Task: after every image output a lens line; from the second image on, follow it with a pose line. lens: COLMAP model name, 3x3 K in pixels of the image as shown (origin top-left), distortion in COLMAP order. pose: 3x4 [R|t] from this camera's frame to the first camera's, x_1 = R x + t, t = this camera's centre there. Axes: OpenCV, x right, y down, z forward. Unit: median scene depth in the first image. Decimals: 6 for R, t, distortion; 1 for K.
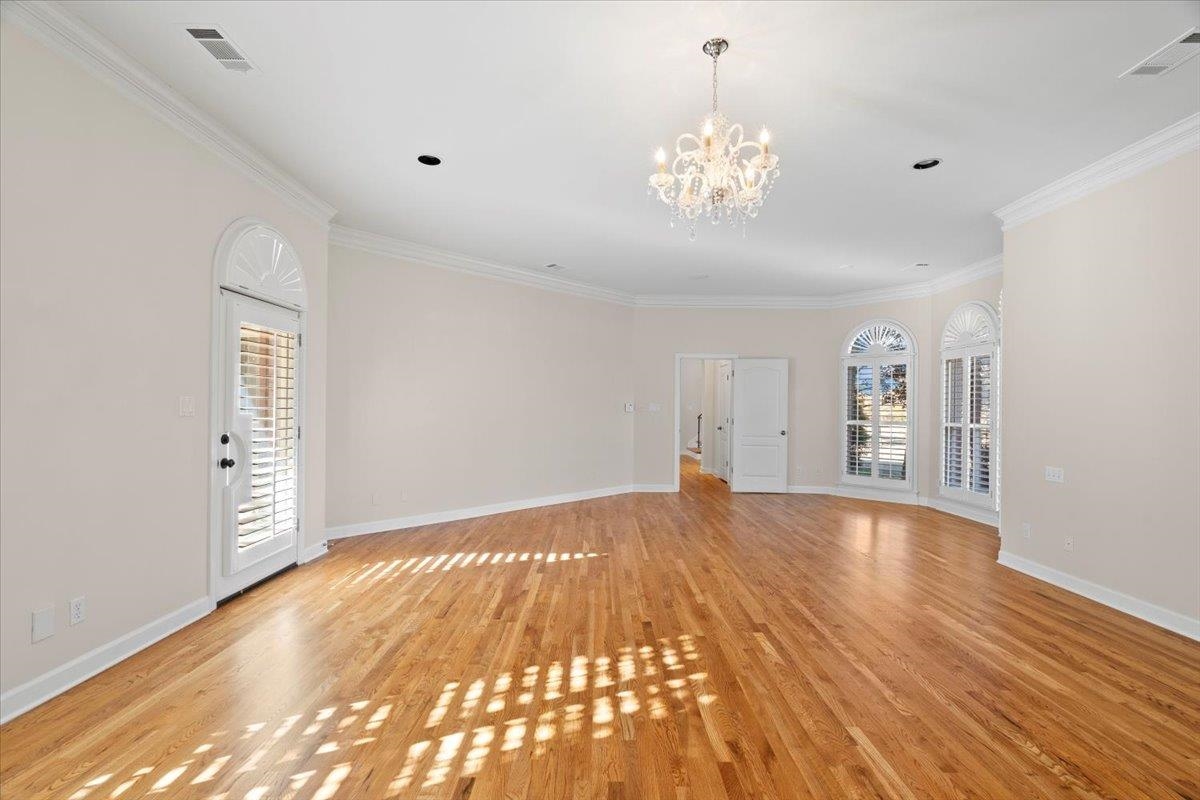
lens RADIAL K [[541.3, 0, 598.9], [0, 541.3, 399.8], [0, 0, 1]] dist [-0.006944, 0.001217]
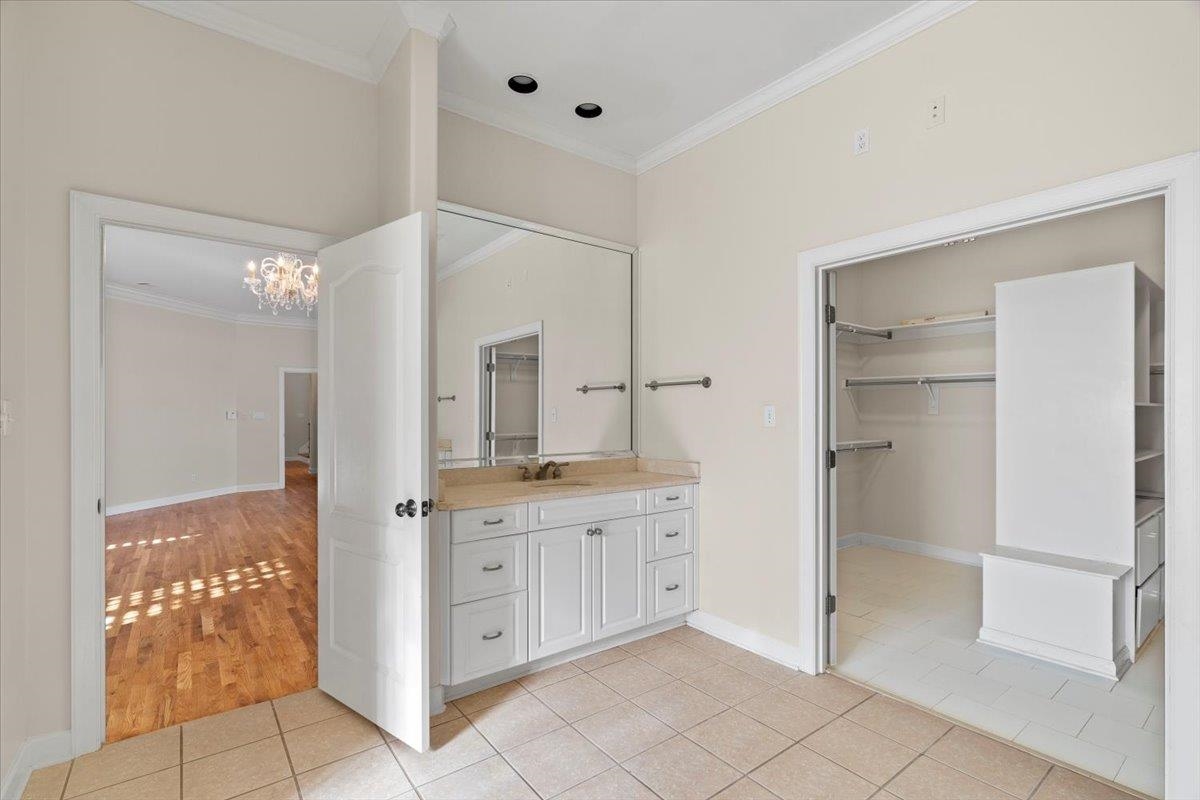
lens RADIAL K [[541.3, 0, 585.9], [0, 541.3, 417.4], [0, 0, 1]] dist [-0.006944, 0.001217]
pose [[0.803110, -0.014712, 0.595649, -0.046182], [0.001937, 0.999754, 0.022081, -0.010161], [-0.595828, -0.016579, 0.802941, -0.779168]]
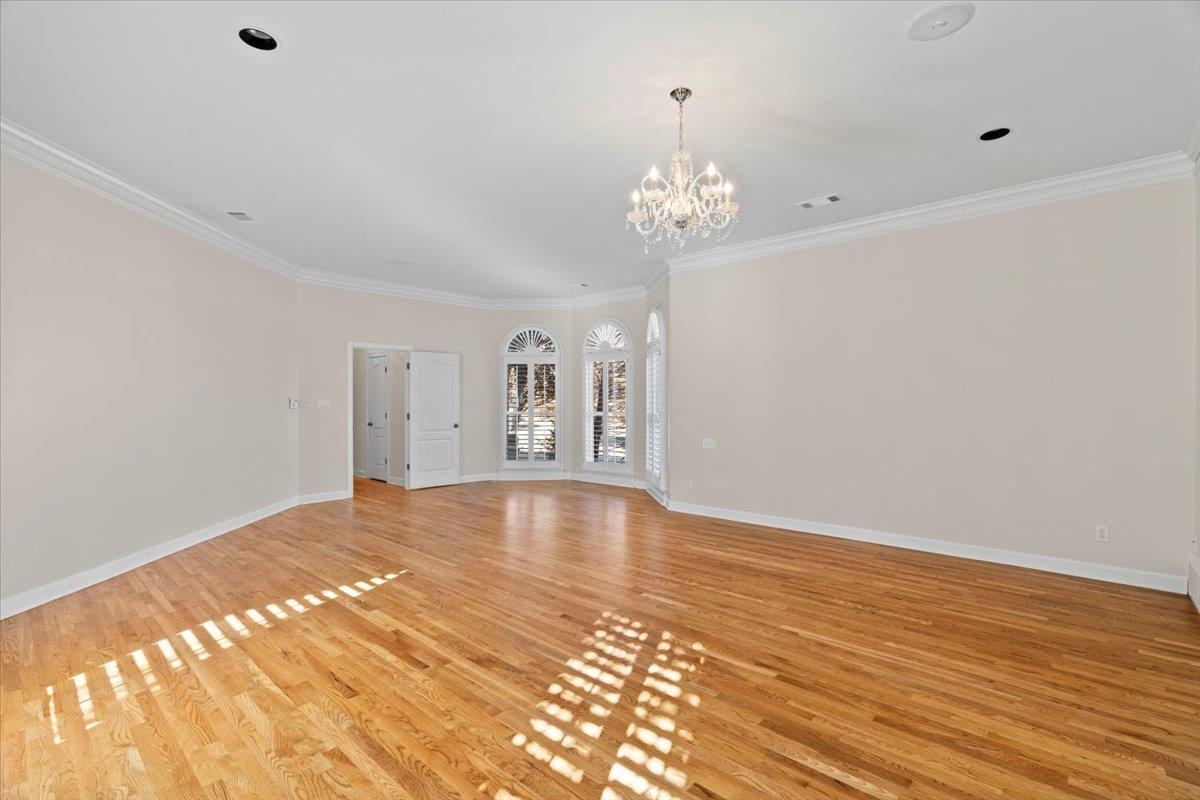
lens RADIAL K [[541.3, 0, 600.8], [0, 541.3, 400.6], [0, 0, 1]] dist [-0.006944, 0.001217]
pose [[0.669678, -0.008831, 0.742599, -0.615879], [-0.003185, 0.999886, 0.014763, -0.007221], [-0.742644, -0.012252, 0.669574, 0.269366]]
